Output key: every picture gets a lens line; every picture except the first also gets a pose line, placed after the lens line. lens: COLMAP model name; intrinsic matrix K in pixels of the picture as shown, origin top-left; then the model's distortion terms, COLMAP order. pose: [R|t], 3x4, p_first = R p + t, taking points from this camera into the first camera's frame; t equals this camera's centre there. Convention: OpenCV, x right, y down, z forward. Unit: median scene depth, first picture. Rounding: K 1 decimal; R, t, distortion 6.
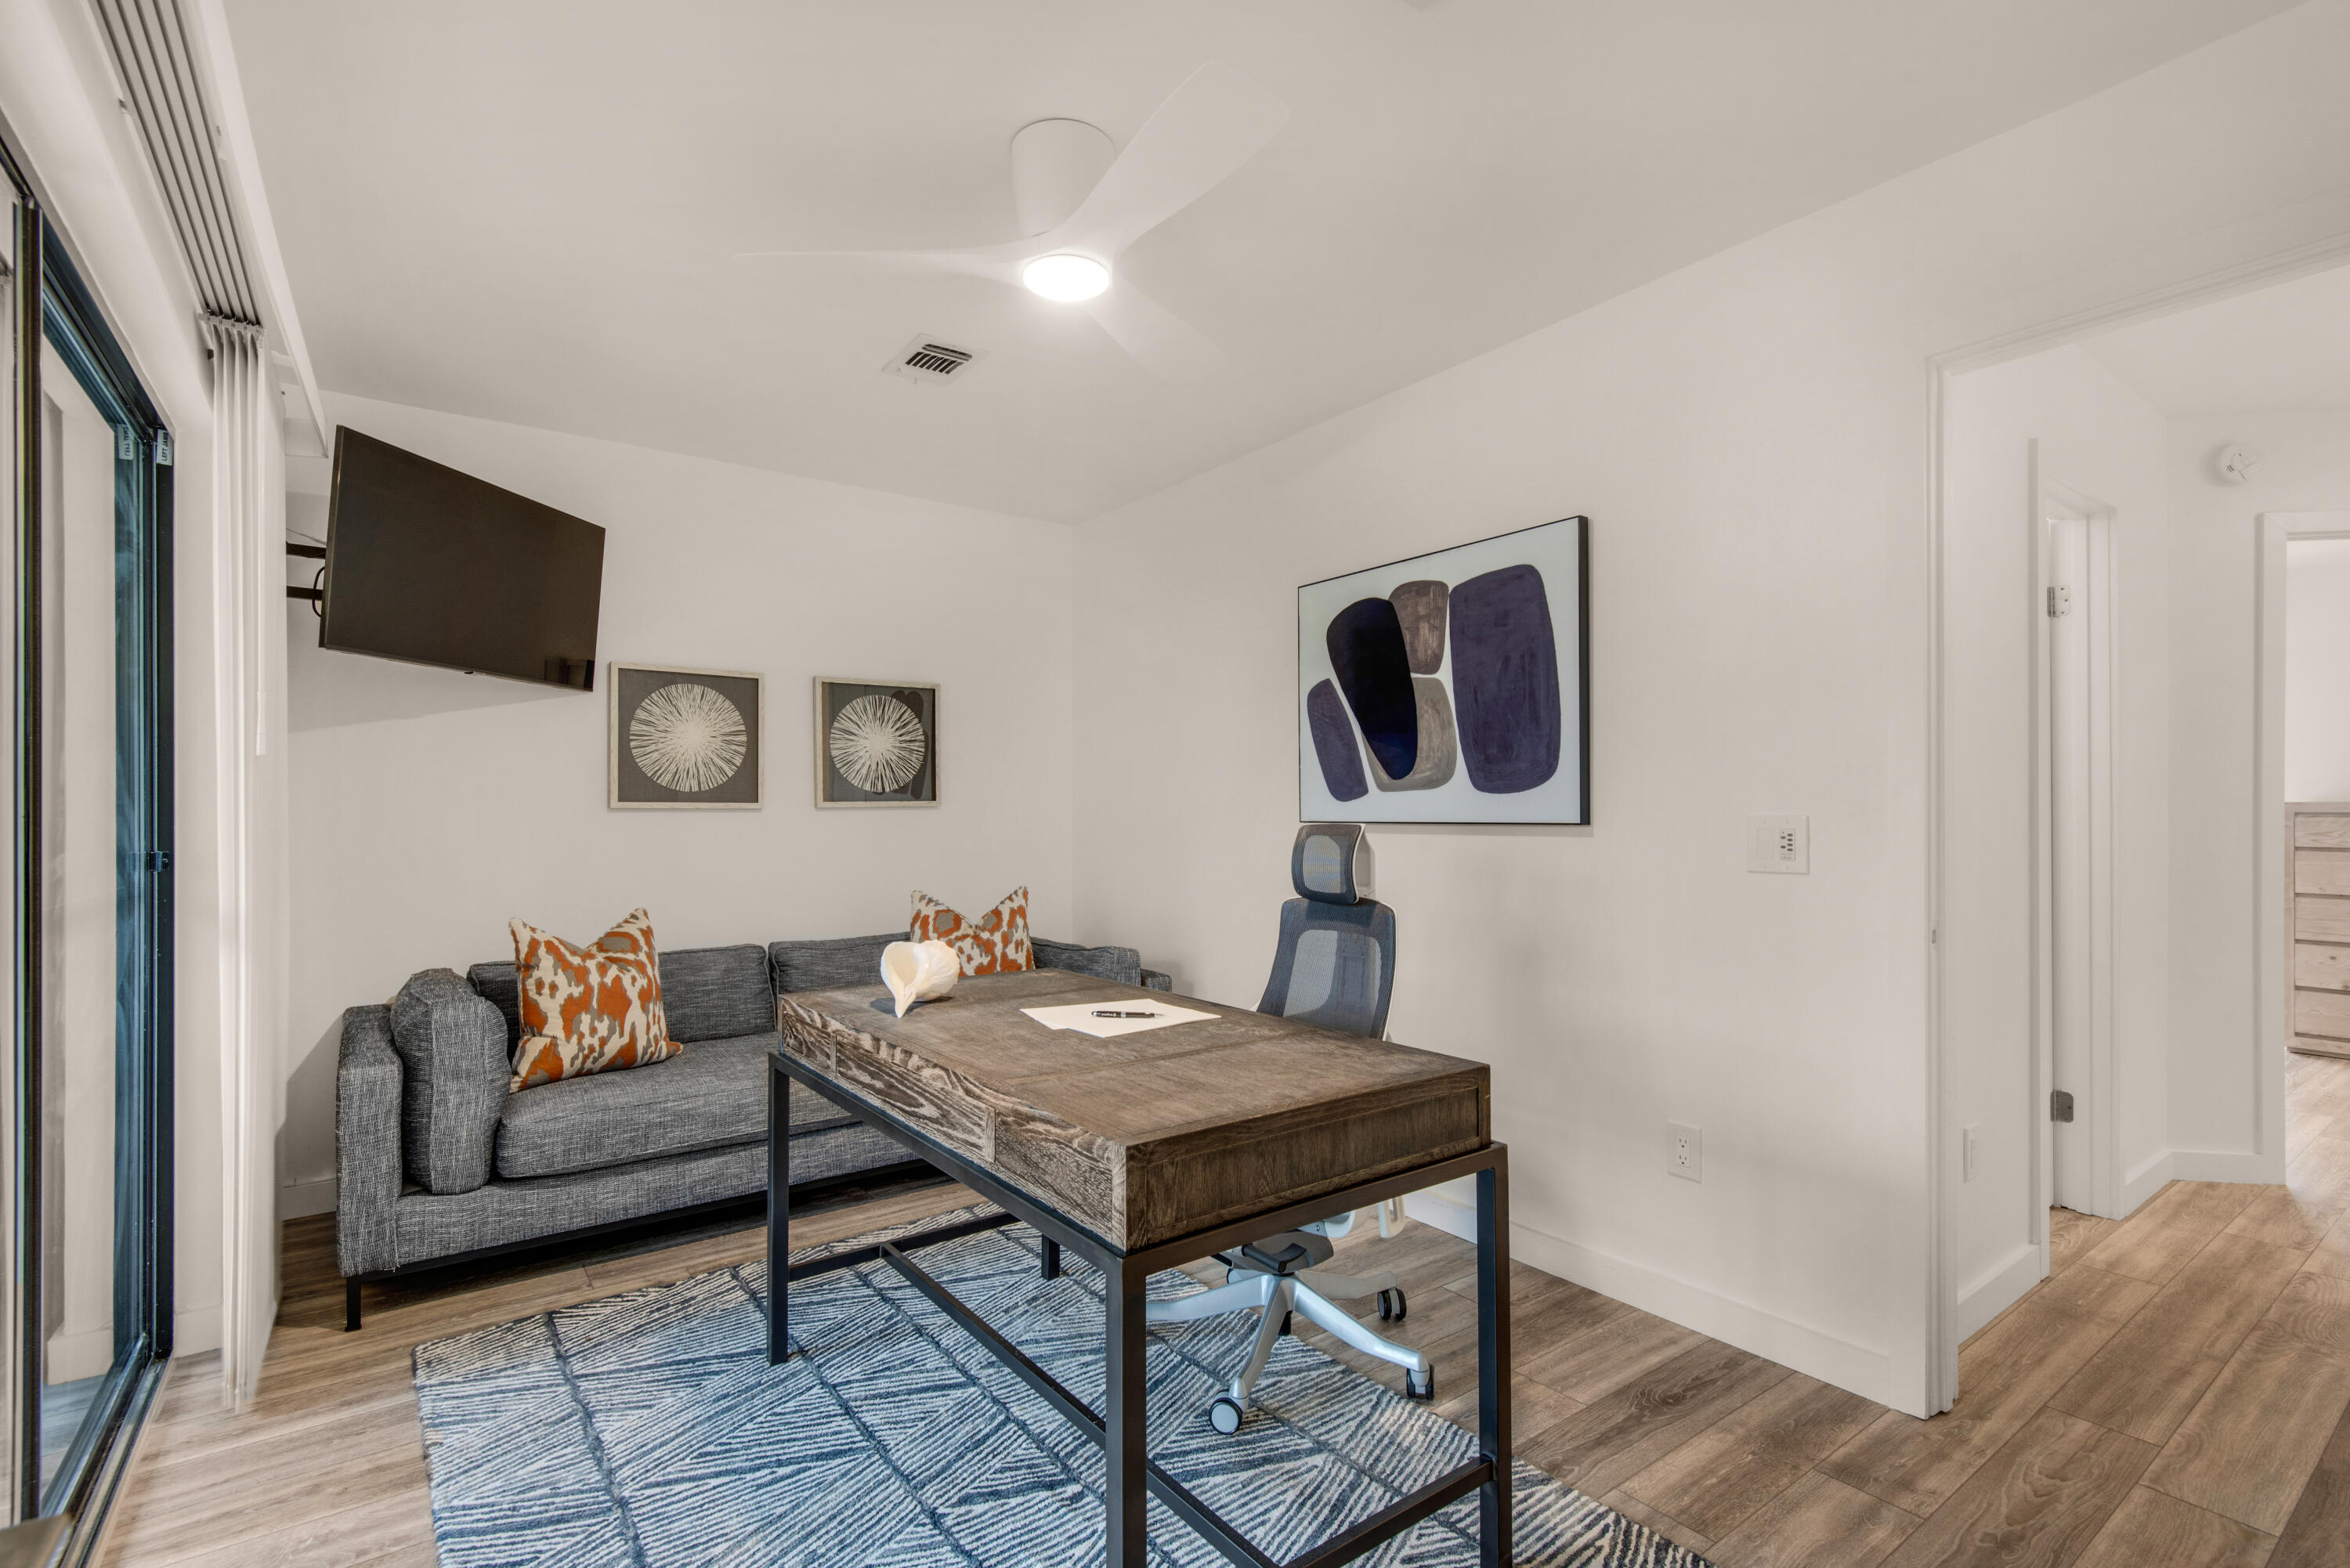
lens RADIAL K [[1075.4, 0, 1177.8], [0, 1075.4, 792.5], [0, 0, 1]] dist [0.018573, -0.009873]
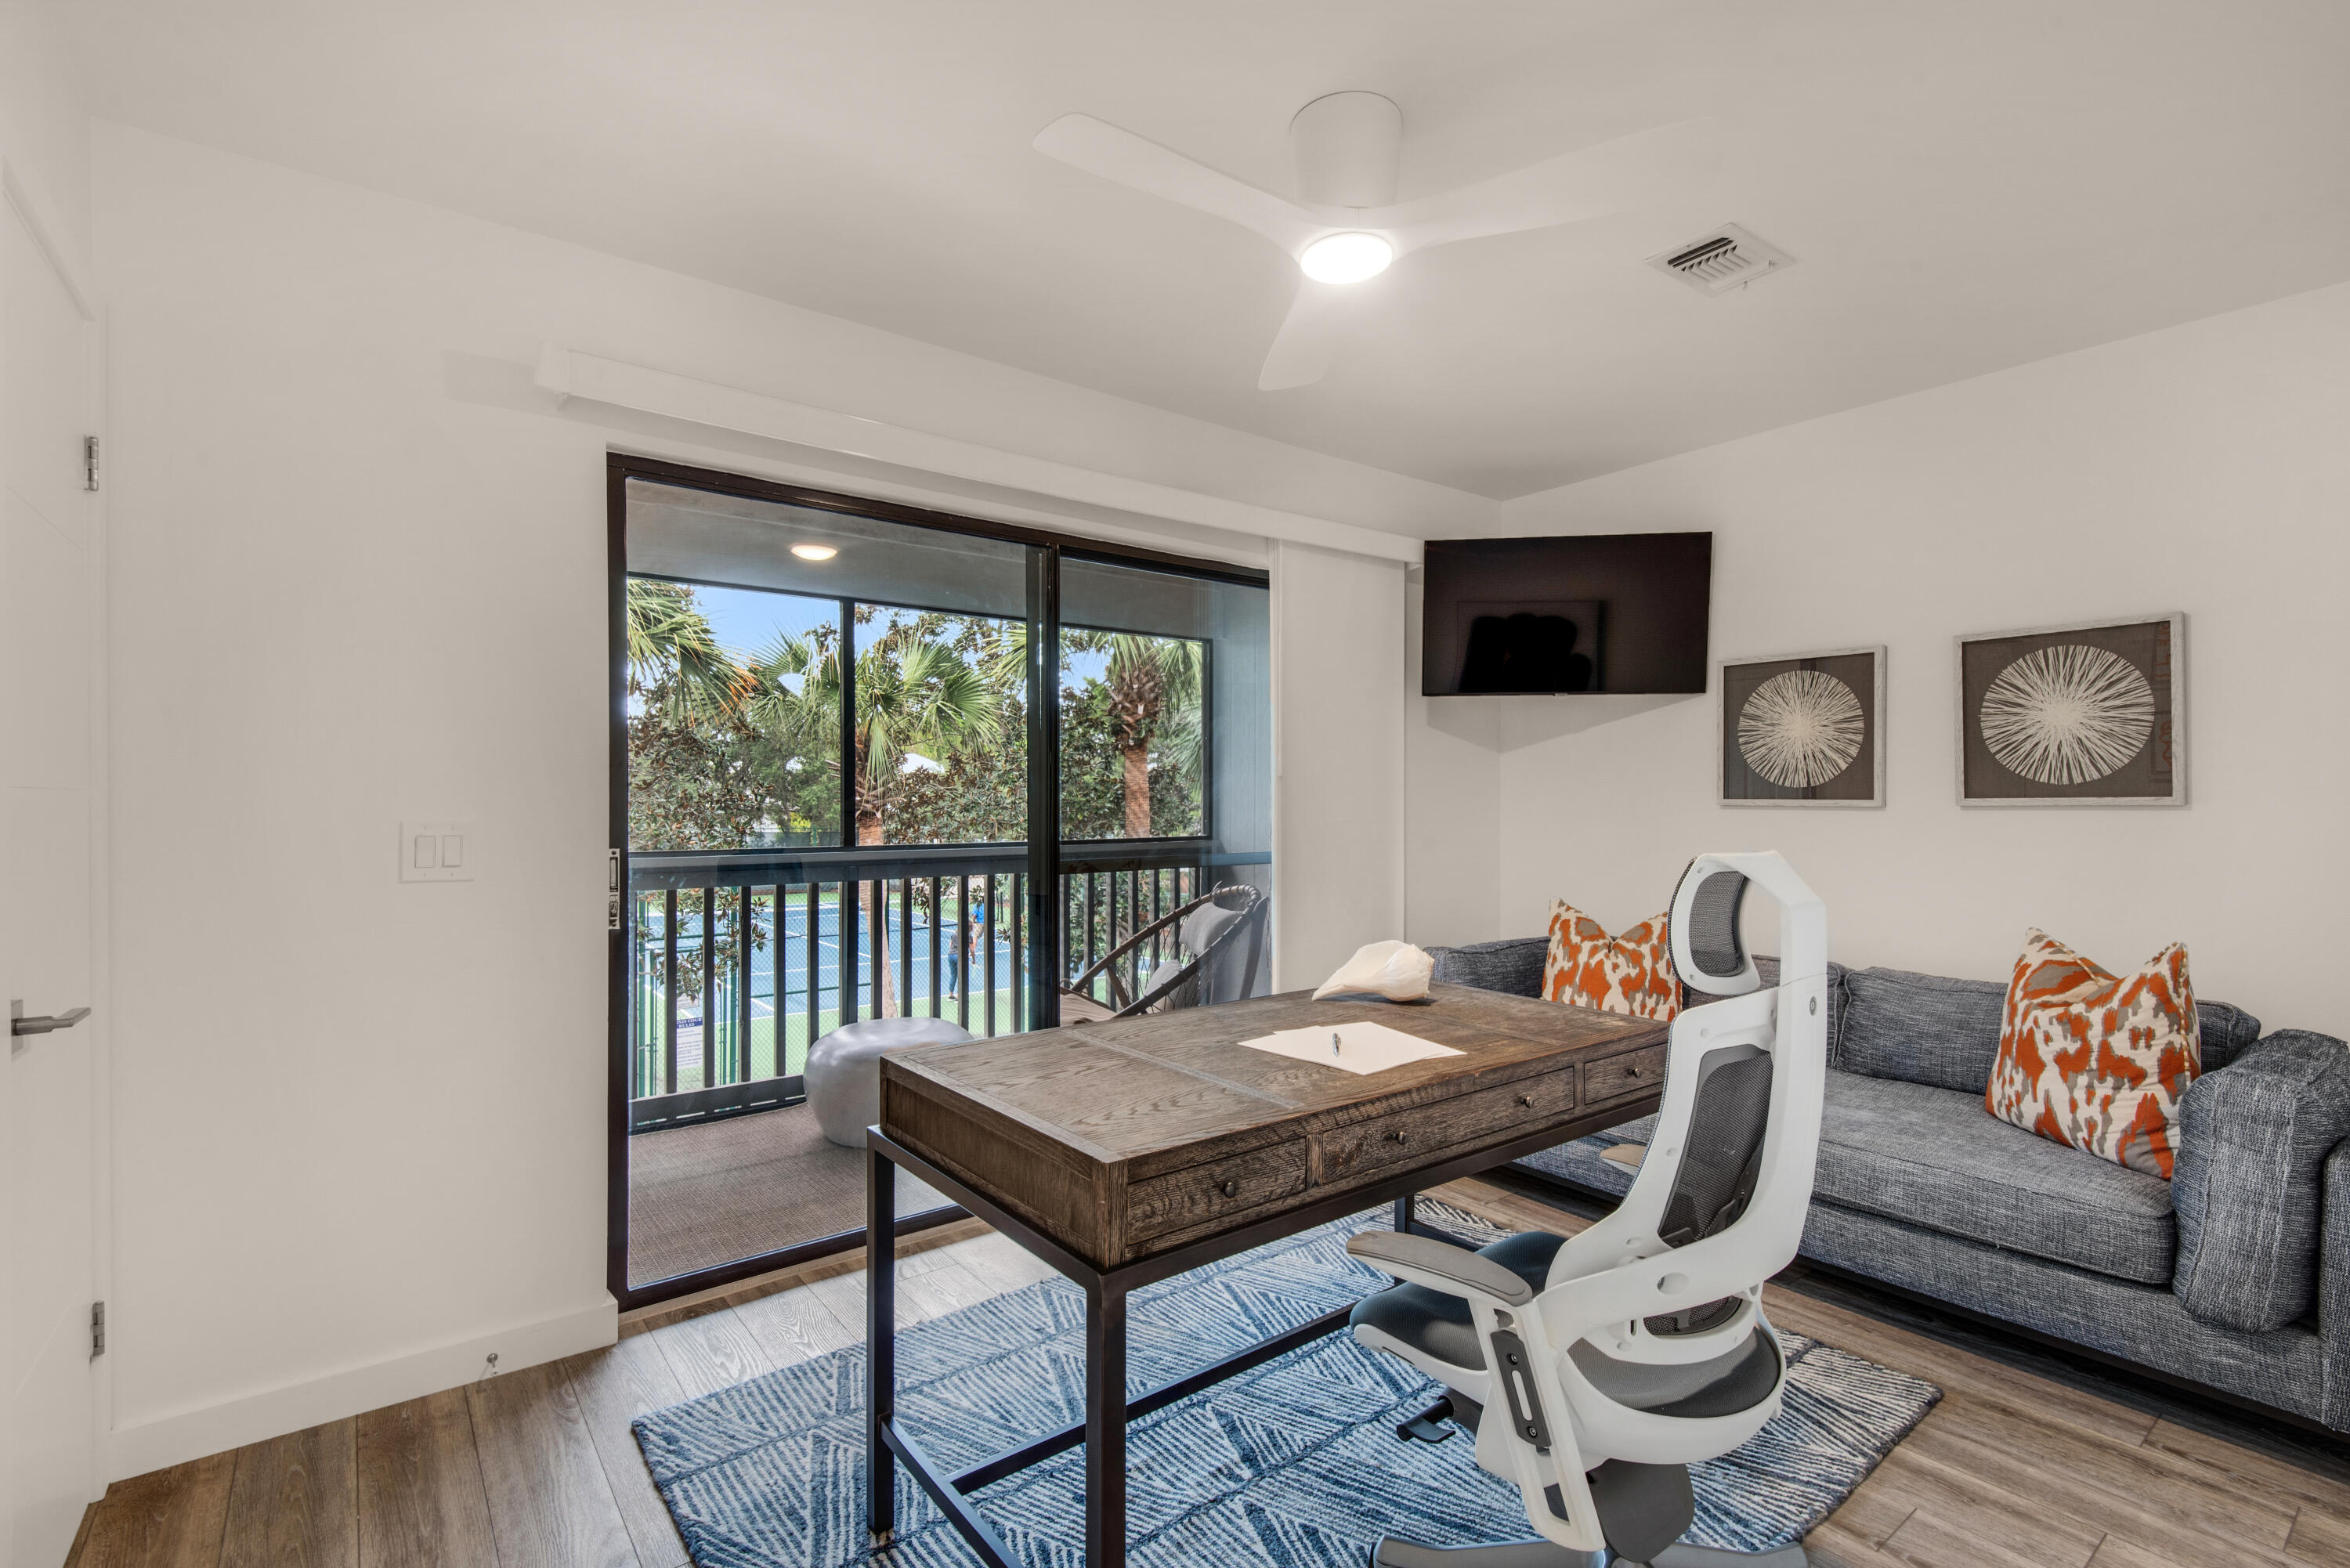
lens RADIAL K [[1075.4, 0, 1177.9], [0, 1075.4, 797.2], [0, 0, 1]] dist [0.018573, -0.009873]
pose [[0.018407, -0.004230, -0.999822, 0.465137], [0.005210, 0.999978, -0.004135, 0.007991], [0.999817, -0.005133, 0.018428, 0.468653]]
